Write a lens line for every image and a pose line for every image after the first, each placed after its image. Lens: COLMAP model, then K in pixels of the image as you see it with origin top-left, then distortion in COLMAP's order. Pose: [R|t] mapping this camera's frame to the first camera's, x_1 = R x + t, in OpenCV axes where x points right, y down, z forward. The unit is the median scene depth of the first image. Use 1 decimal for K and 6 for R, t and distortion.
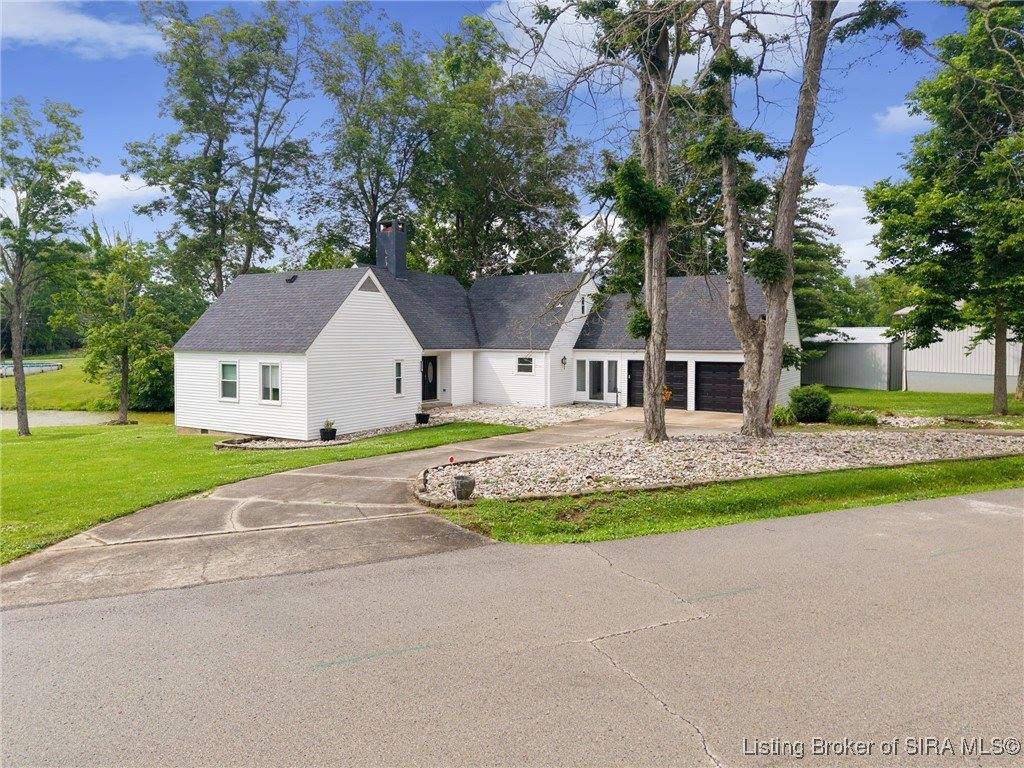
lens RADIAL K [[700.3, 0, 513.7], [0, 700.3, 349.2], [0, 0, 1]] dist [0.064382, -0.000784]
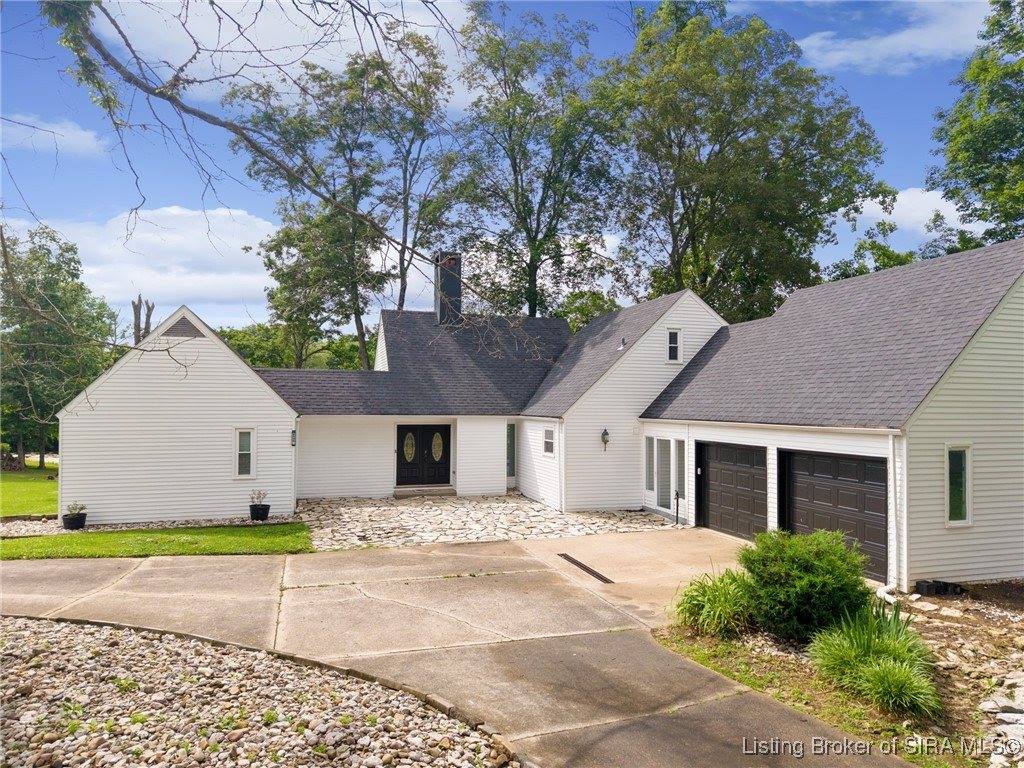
lens RADIAL K [[691.0, 0, 512.0], [0, 691.0, 384.0], [0, 0, 1]] dist [0.058114, -0.065155]
pose [[0.743402, -0.017940, -0.668604, 0.415851], [-0.013357, 0.999043, -0.041657, -0.003752], [0.668711, 0.039898, 0.742451, 0.498785]]
